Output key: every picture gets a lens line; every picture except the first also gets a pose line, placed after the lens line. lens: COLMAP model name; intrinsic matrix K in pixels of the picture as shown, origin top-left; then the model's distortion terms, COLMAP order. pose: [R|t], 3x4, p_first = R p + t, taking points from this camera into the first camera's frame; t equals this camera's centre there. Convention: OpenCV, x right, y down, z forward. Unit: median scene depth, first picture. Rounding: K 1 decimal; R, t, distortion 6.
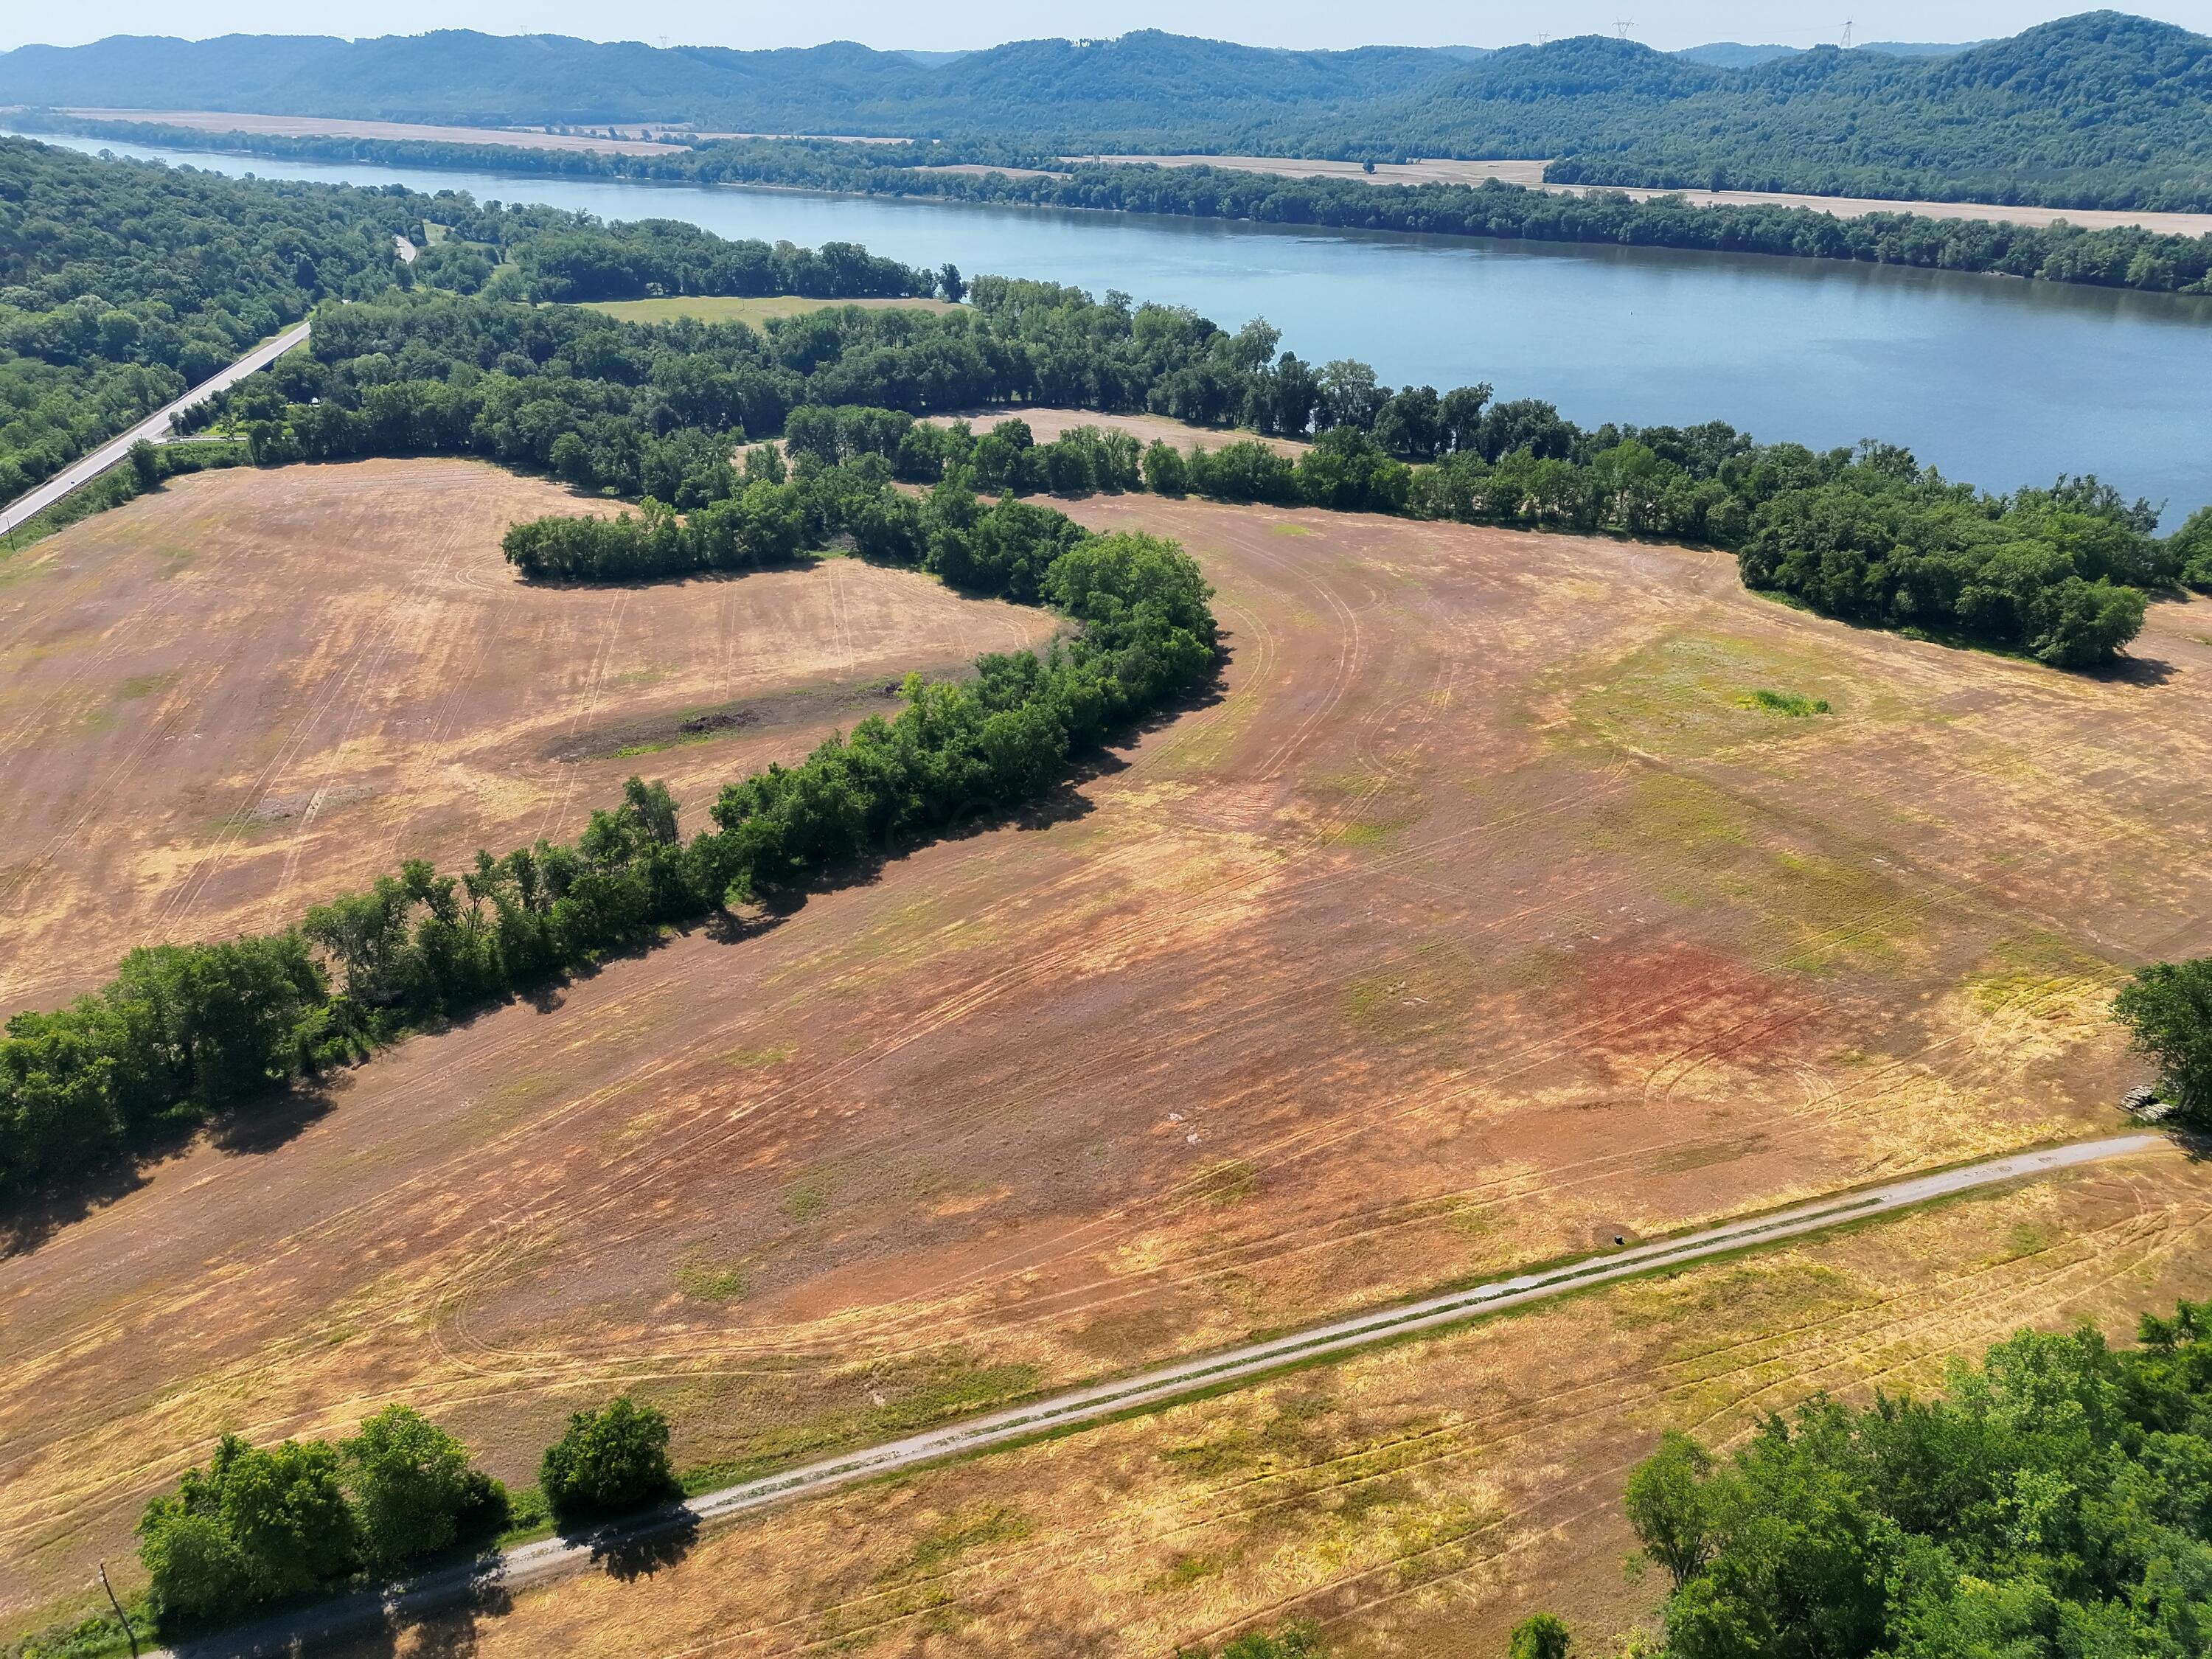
lens RADIAL K [[1535.4, 0, 1109.4], [0, 1535.4, 850.3], [0, 0, 1]] dist [0.079686, -0.077825]
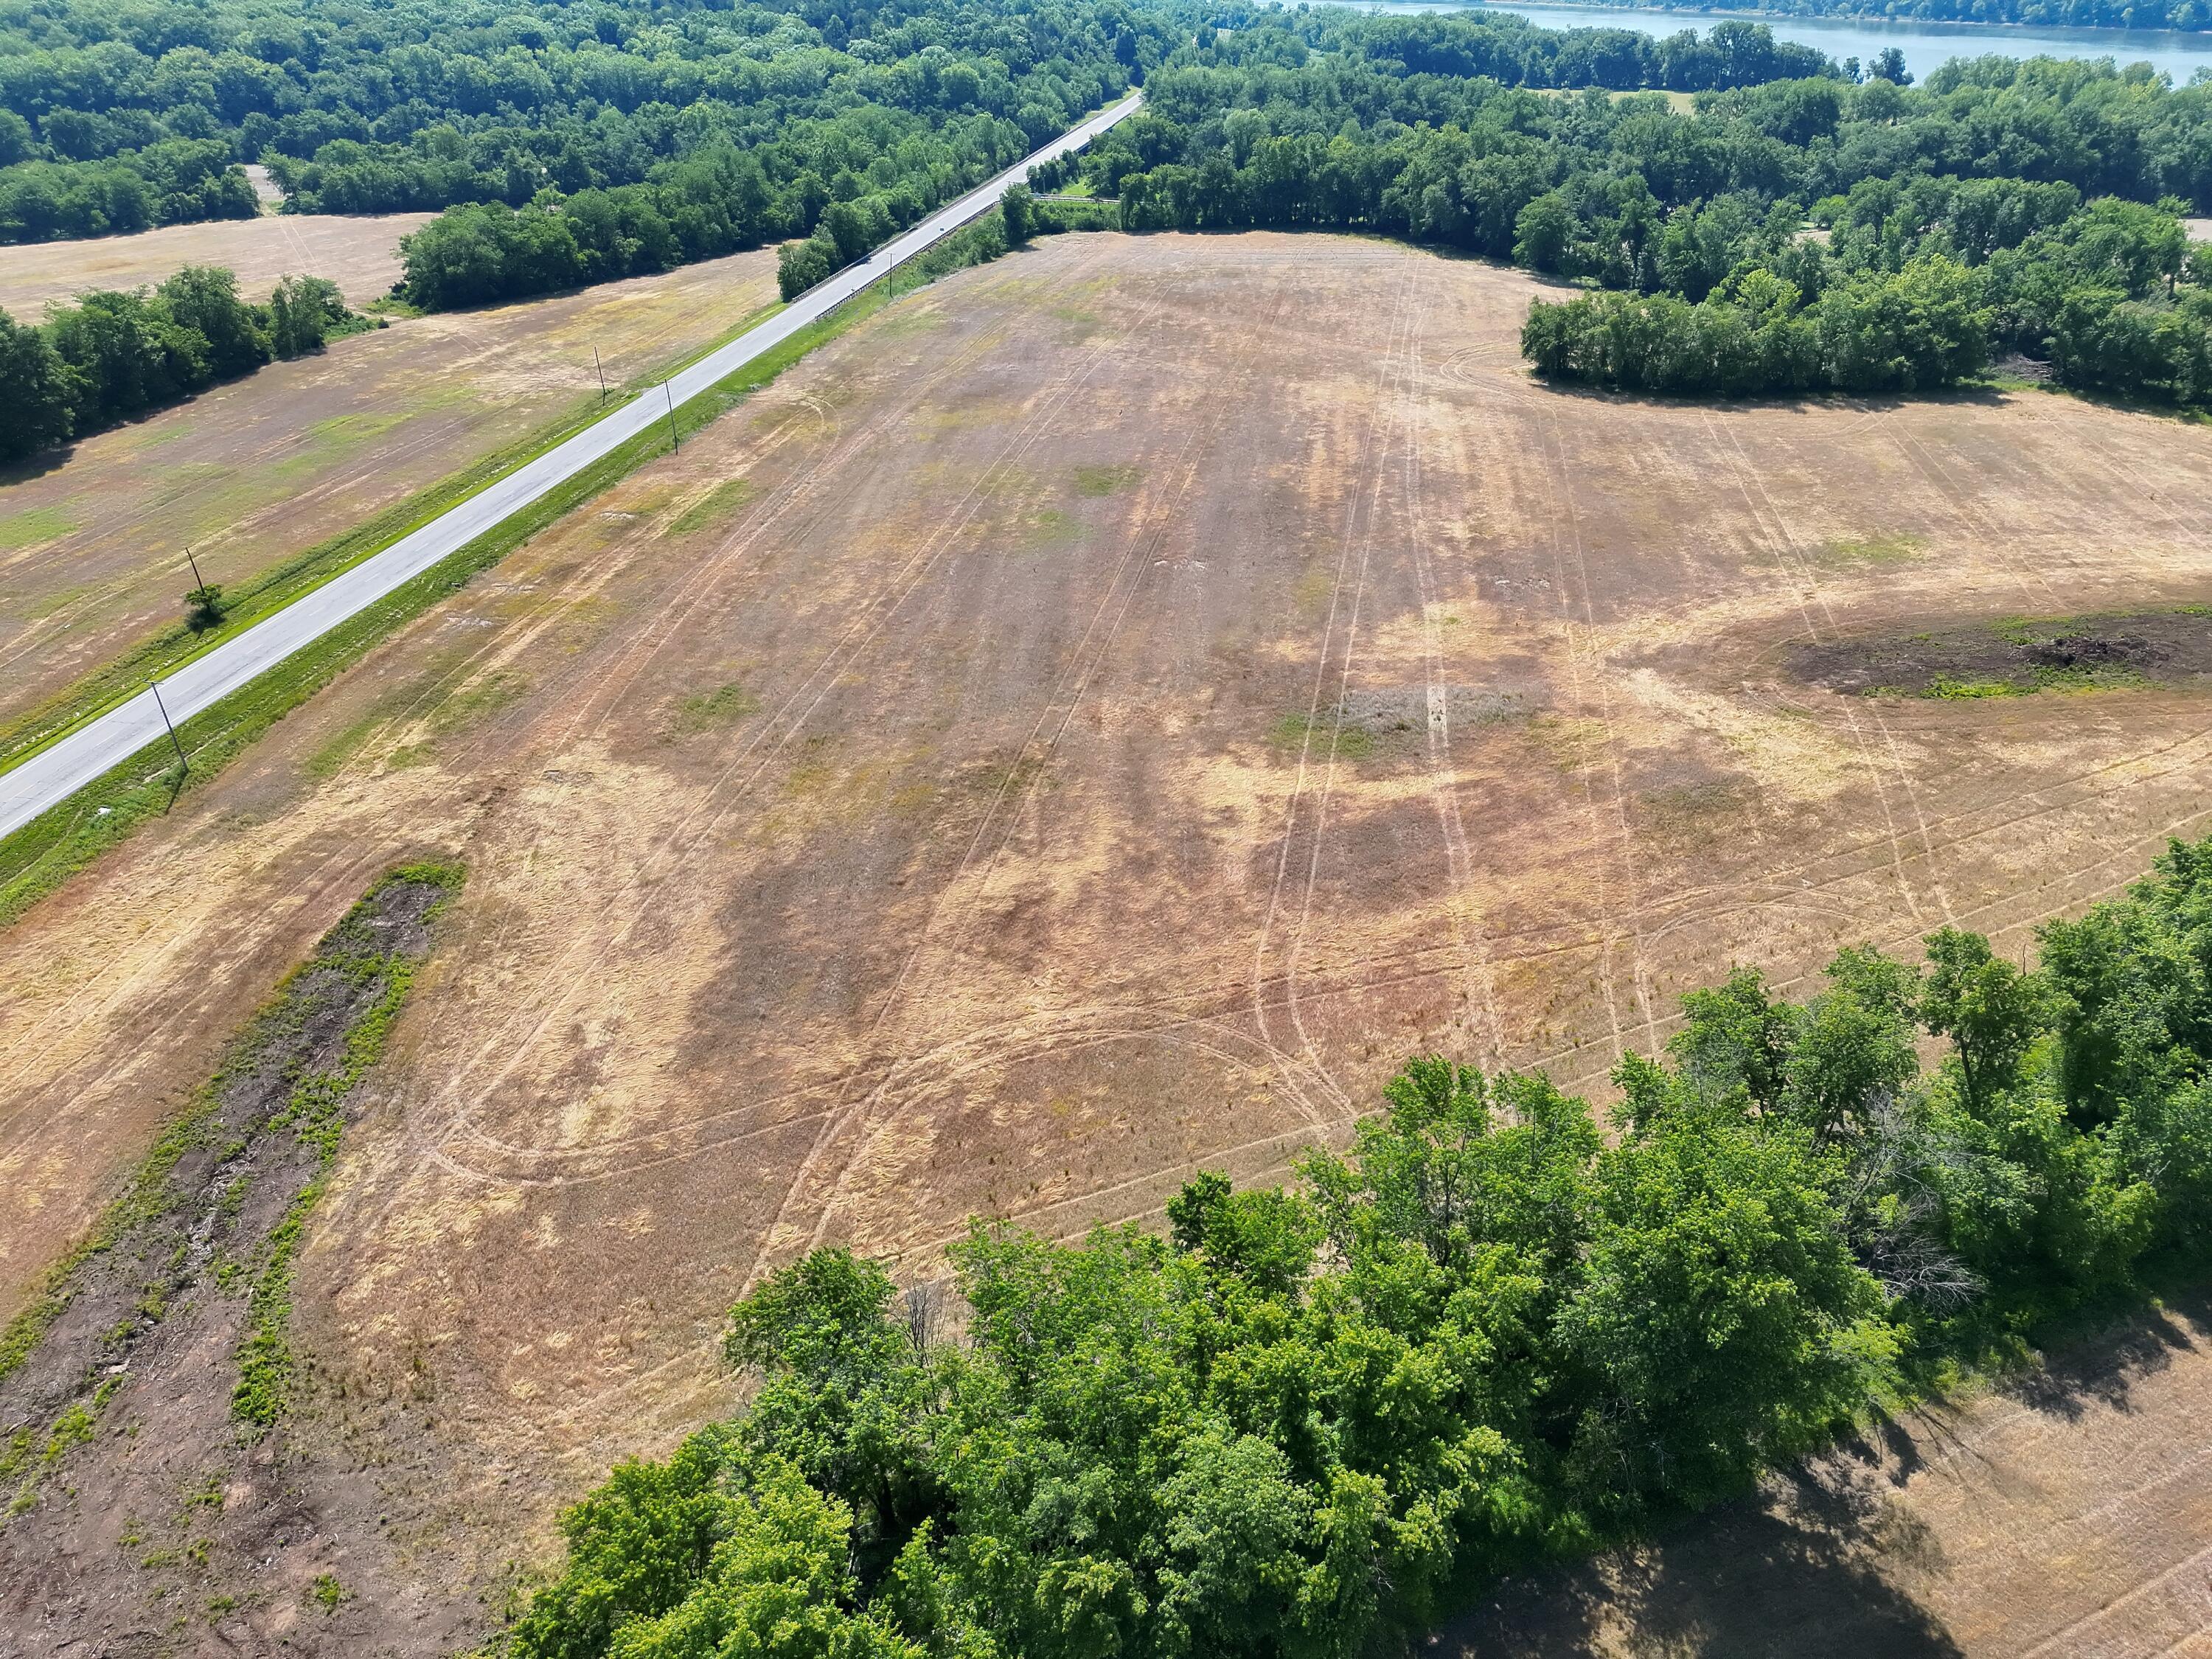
lens RADIAL K [[1543.7, 0, 1107.2], [0, 1543.7, 834.4], [0, 0, 1]] dist [0.077238, -0.072619]
pose [[0.924938, 0.184579, -0.332295, -0.225749], [-0.163944, 0.982414, 0.089363, -0.008687], [0.342945, -0.028177, 0.938933, 0.225798]]
